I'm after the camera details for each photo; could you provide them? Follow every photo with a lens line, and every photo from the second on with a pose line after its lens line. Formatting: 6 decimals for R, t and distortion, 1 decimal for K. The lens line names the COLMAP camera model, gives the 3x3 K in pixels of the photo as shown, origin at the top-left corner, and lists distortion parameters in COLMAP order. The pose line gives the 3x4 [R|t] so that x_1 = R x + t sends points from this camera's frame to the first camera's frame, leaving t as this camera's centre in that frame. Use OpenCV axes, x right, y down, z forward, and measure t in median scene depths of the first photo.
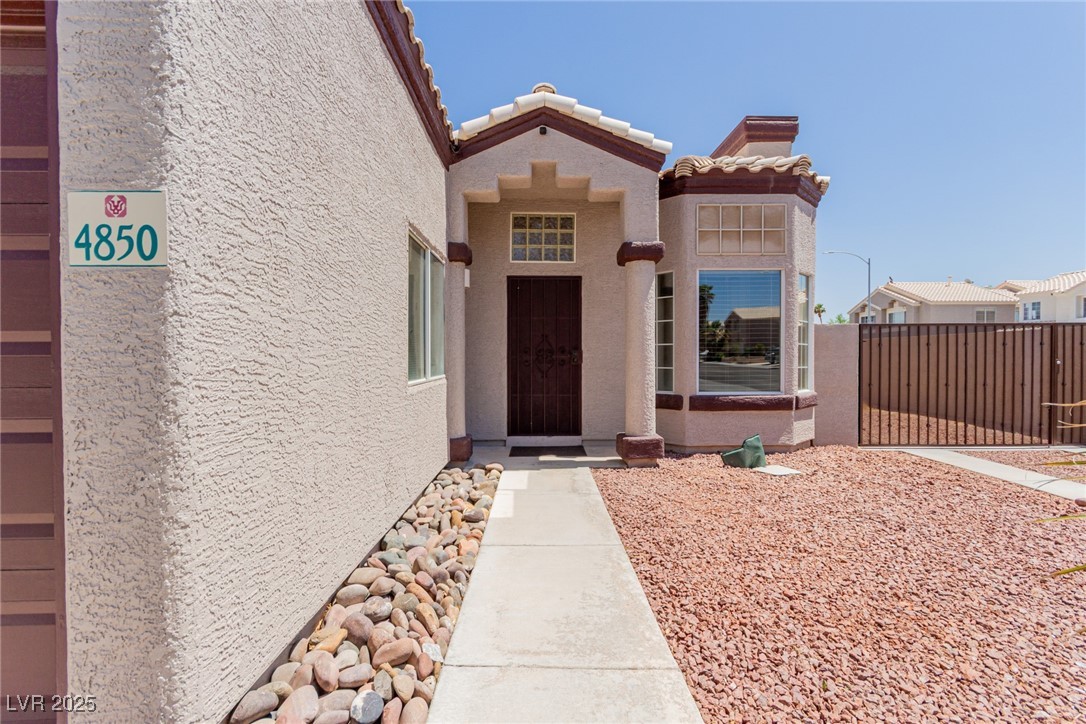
lens RADIAL K [[507.2, 0, 543.0], [0, 507.2, 362.0], [0, 0, 1]] dist [0.000949, 0.000069]
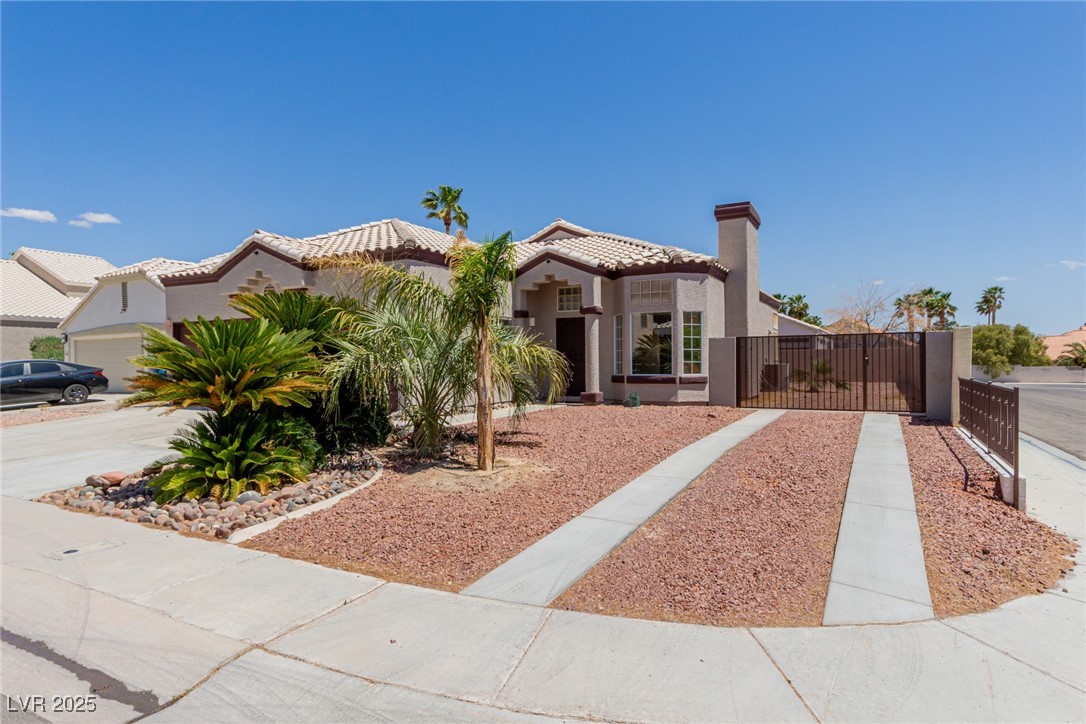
lens RADIAL K [[614.0, 0, 543.0], [0, 614.0, 362.0], [0, 0, 1]] dist [-0.003217, 0.000116]
pose [[0.872376, -0.006132, -0.488797, 1.195840], [0.003562, 0.999975, -0.006188, 0.024947], [0.488822, 0.003658, 0.872376, -1.305103]]
